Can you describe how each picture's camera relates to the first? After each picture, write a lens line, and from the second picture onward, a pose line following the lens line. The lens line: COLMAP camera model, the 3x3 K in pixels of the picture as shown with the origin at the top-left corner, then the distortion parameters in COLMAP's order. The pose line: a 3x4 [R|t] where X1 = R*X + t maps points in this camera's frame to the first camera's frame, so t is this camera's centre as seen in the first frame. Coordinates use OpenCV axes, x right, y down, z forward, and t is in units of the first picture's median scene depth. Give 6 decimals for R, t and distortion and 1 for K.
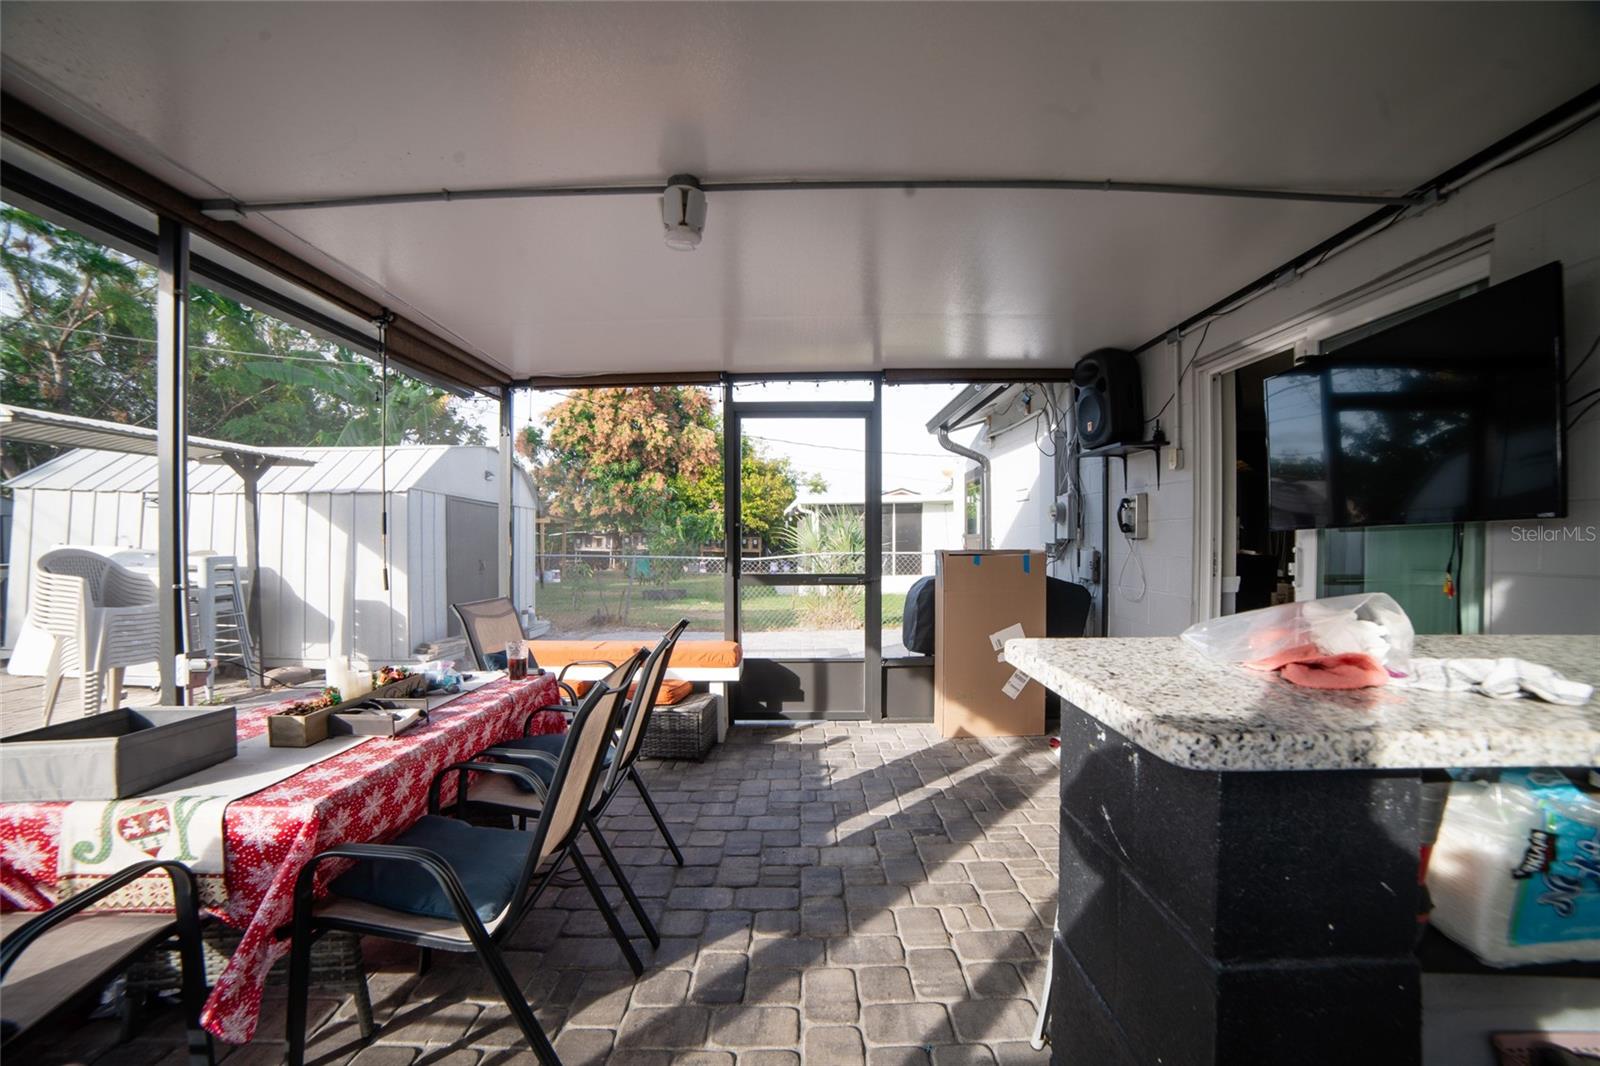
lens RADIAL K [[663.2, 0, 802.4], [0, 663.2, 546.2], [0, 0, 1]] dist [-0.107735, 0.038922]
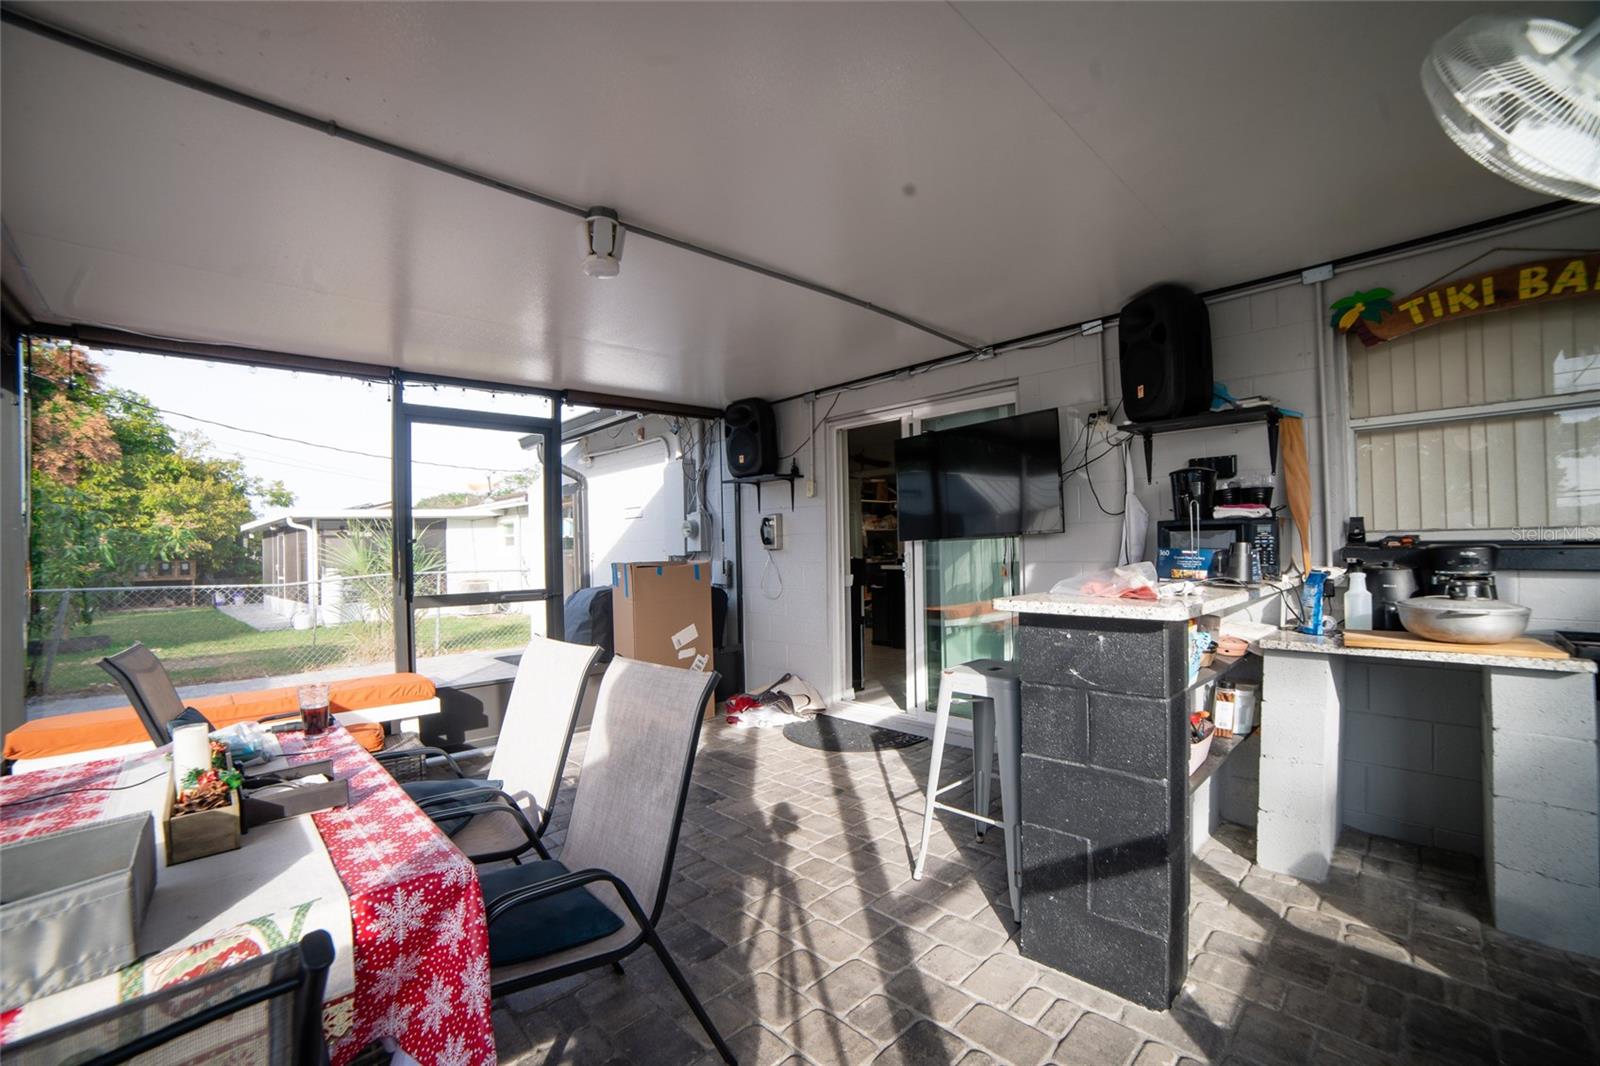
lens RADIAL K [[663.2, 0, 802.4], [0, 663.2, 546.2], [0, 0, 1]] dist [-0.107735, 0.038922]
pose [[0.721491, -0.011597, 0.692326, -0.319436], [0.029119, 0.999483, -0.013603, 0.001757], [-0.691811, 0.029974, 0.721456, 0.013002]]
